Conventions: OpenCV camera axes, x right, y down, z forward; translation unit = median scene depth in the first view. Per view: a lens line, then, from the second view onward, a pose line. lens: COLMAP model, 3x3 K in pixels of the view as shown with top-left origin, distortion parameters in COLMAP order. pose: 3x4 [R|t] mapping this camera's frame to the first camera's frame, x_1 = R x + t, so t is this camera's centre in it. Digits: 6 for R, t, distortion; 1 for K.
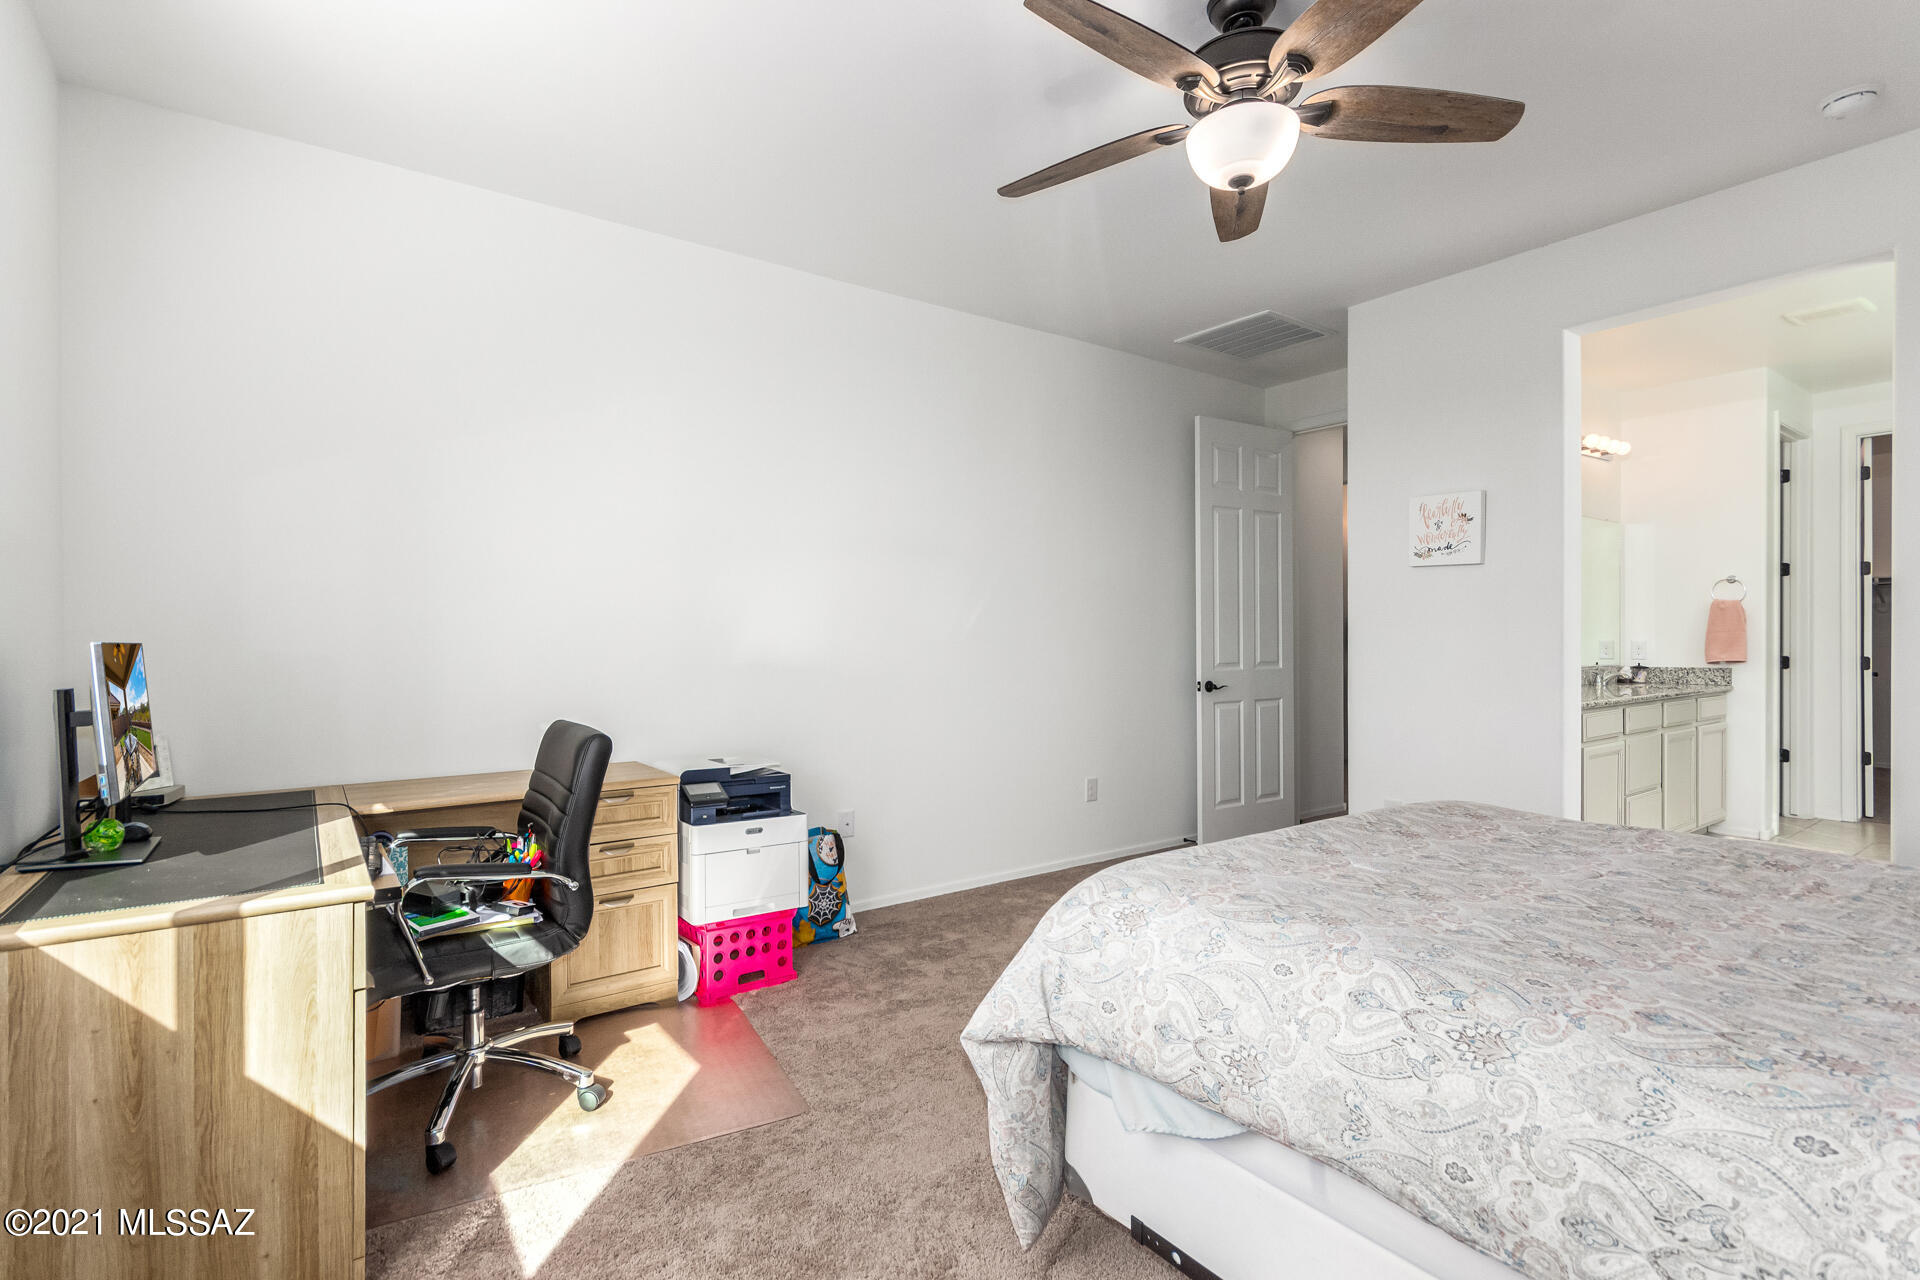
lens RADIAL K [[888.9, 0, 960.0], [0, 888.9, 640.0], [0, 0, 1]] dist [-0.001296, -0.000312]
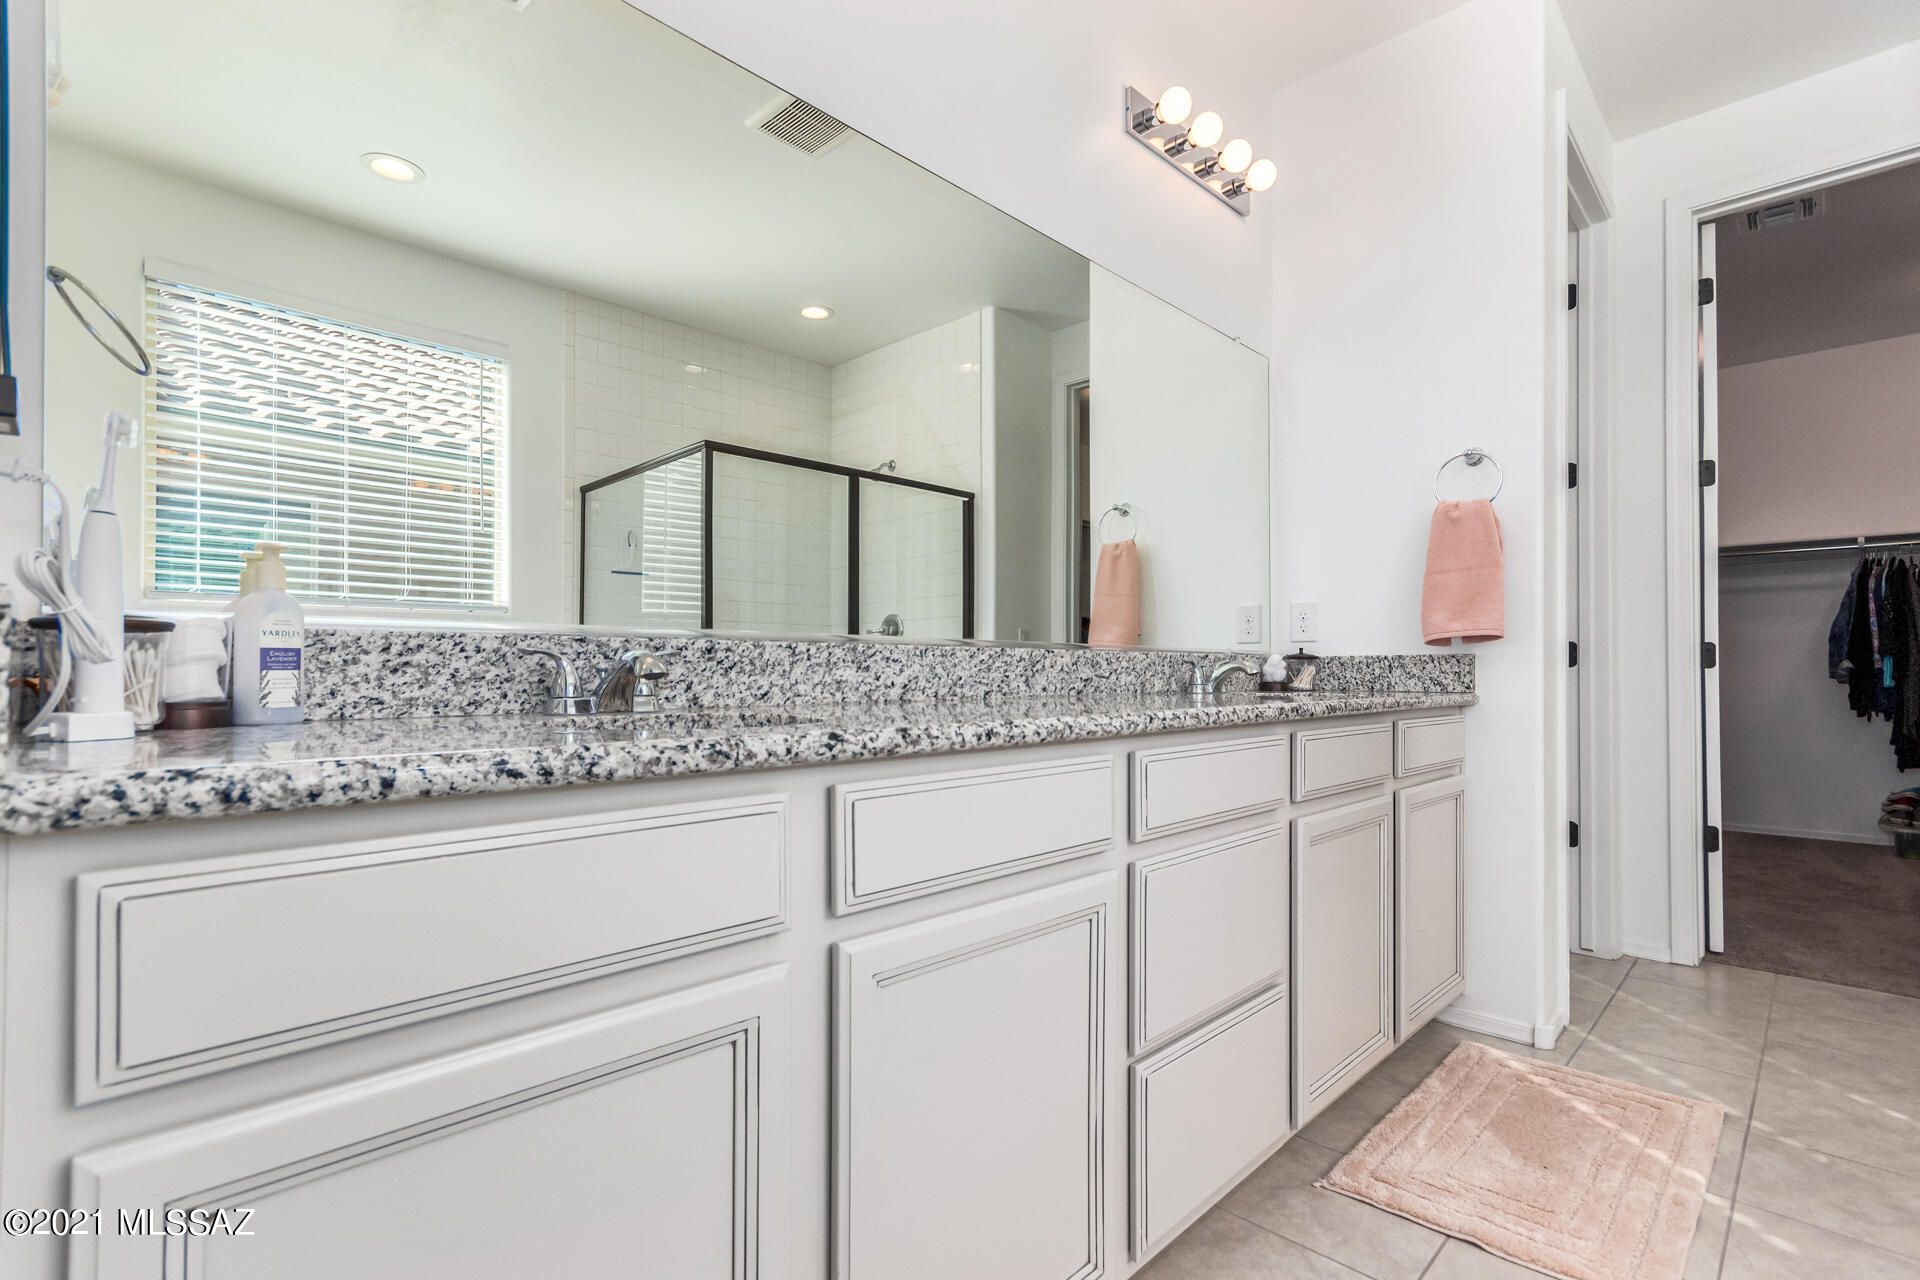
lens RADIAL K [[887.8, 0, 961.1], [0, 887.8, 662.7], [0, 0, 1]] dist [0.001523, 0.000151]
pose [[0.985138, 0.008119, 0.171572, 0.529767], [-0.005366, 0.999849, -0.016505, 0.044062], [-0.171680, 0.015339, 0.985033, 0.595299]]
